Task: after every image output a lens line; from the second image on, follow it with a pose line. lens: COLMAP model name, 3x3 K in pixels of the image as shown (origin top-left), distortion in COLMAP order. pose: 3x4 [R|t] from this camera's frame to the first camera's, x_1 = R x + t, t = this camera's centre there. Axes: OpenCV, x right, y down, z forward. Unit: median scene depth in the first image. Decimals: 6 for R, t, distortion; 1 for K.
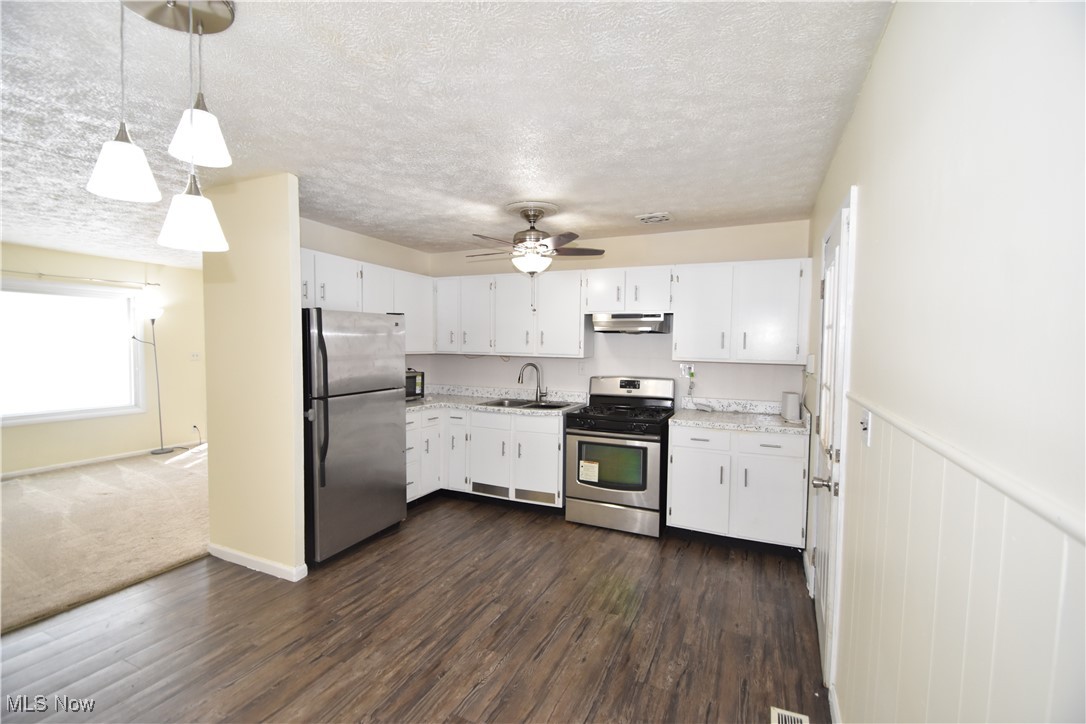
lens RADIAL K [[473.2, 0, 543.0], [0, 473.2, 362.0], [0, 0, 1]] dist [-0.000628, -0.000139]
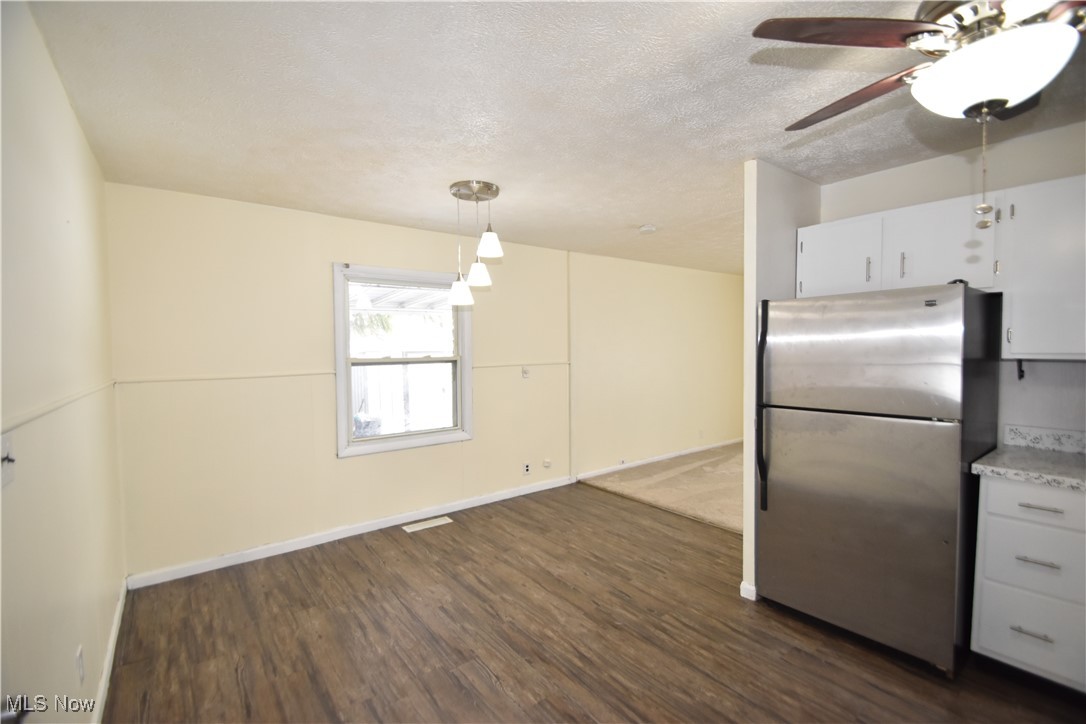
lens RADIAL K [[483.5, 0, 543.0], [0, 483.5, 362.0], [0, 0, 1]] dist [0.000845, 0.000071]
pose [[-0.480168, 0.018393, -0.876984, 0.569025], [-0.028292, 0.998935, 0.036441, -0.025874], [0.876720, 0.042310, -0.479136, 1.247957]]
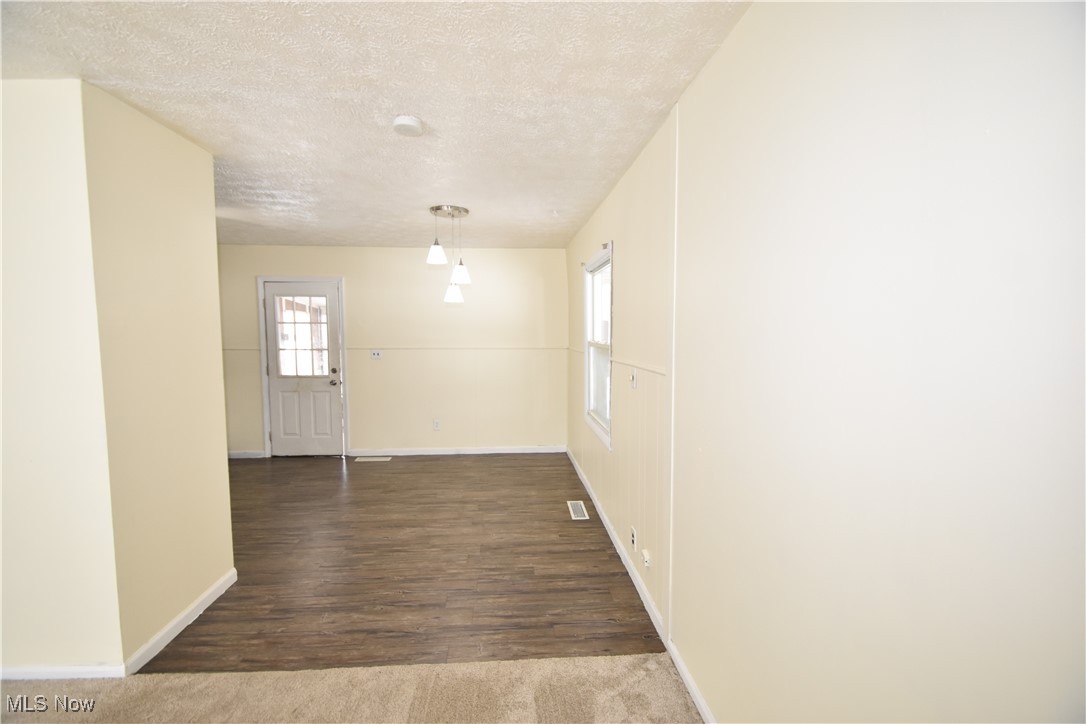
lens RADIAL K [[473.2, 0, 543.0], [0, 473.2, 362.0], [0, 0, 1]] dist [-0.000628, -0.000139]
pose [[-0.474274, -0.076136, 0.877079, -1.876433], [0.026907, 0.994535, 0.100882, -0.075275], [-0.879966, 0.071445, -0.469633, 0.989647]]
